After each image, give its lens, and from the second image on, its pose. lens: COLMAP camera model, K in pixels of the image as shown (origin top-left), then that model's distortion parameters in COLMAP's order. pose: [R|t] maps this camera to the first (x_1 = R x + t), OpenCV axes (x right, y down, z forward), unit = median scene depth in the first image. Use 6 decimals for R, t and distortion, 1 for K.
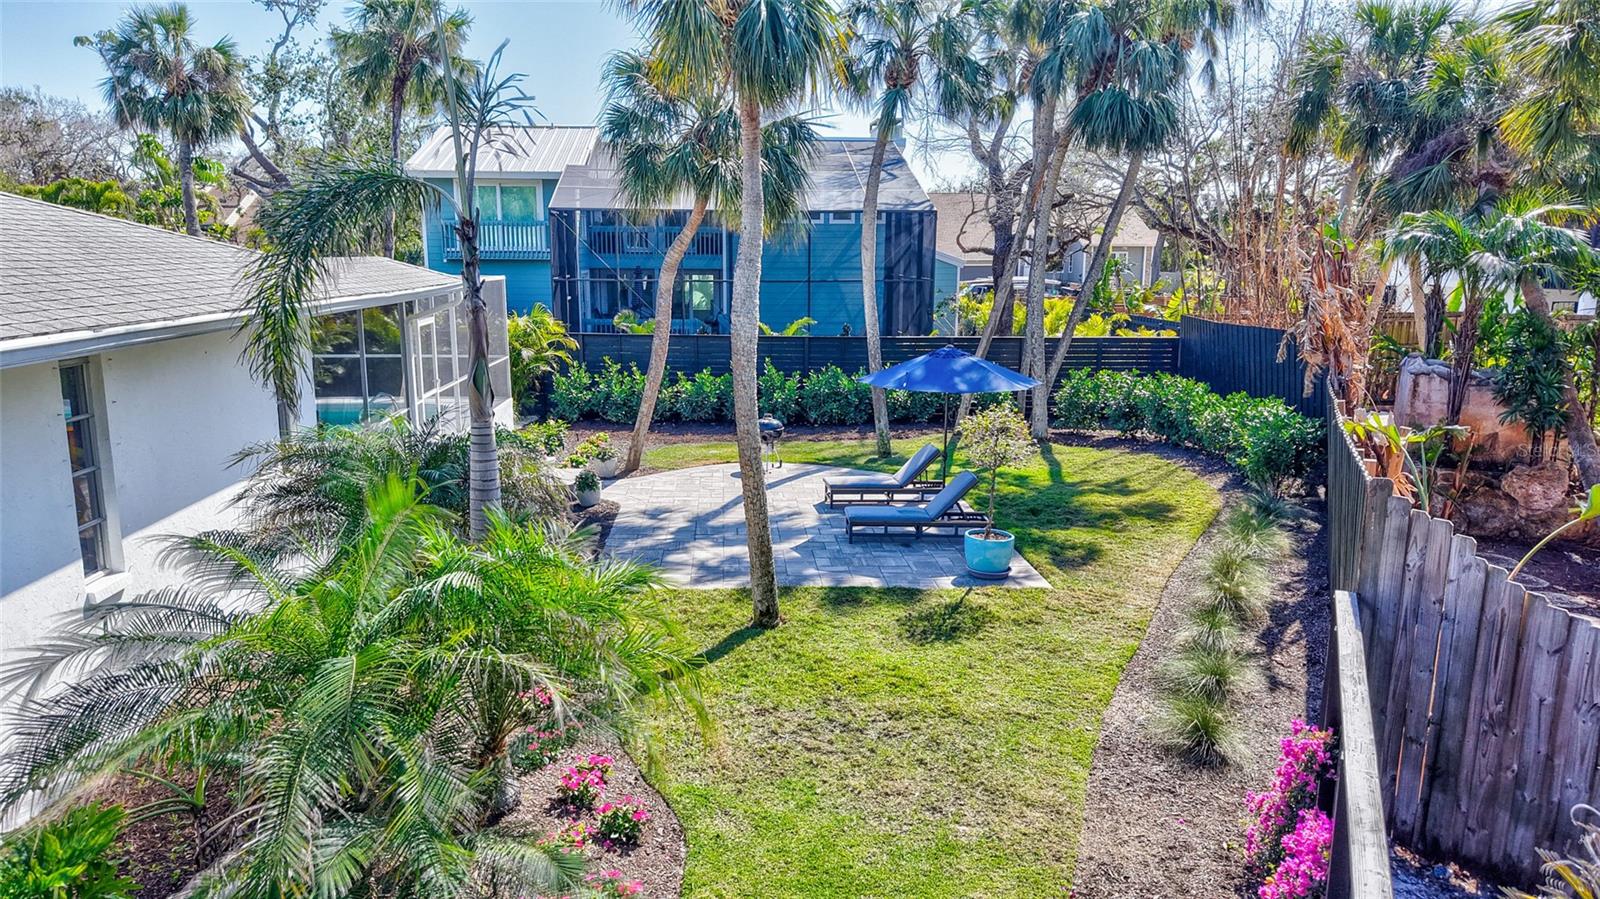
lens RADIAL K [[1077.0, 0, 800.0], [0, 1077.0, 449.5], [0, 0, 1]] dist [0.059283, -0.082835]
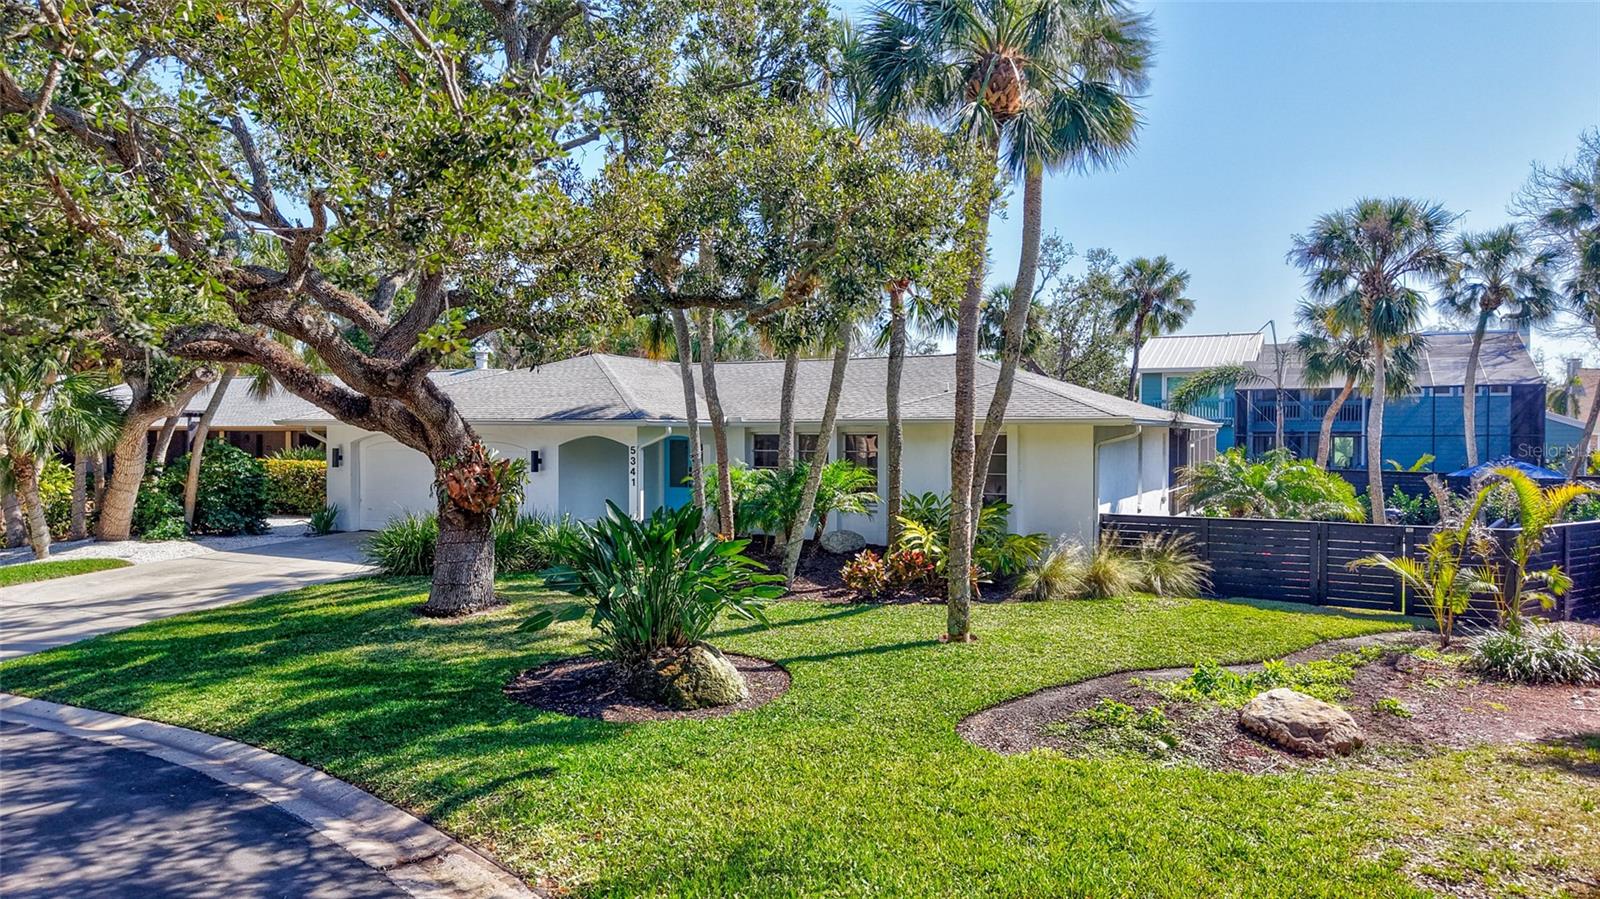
lens RADIAL K [[1077.0, 0, 800.0], [0, 1077.0, 449.5], [0, 0, 1]] dist [0.059283, -0.082835]
pose [[0.847678, 0.005728, -0.530480, 0.079238], [-0.092970, 0.986071, -0.137913, 0.183346], [0.522301, 0.166225, 0.836403, -0.826734]]
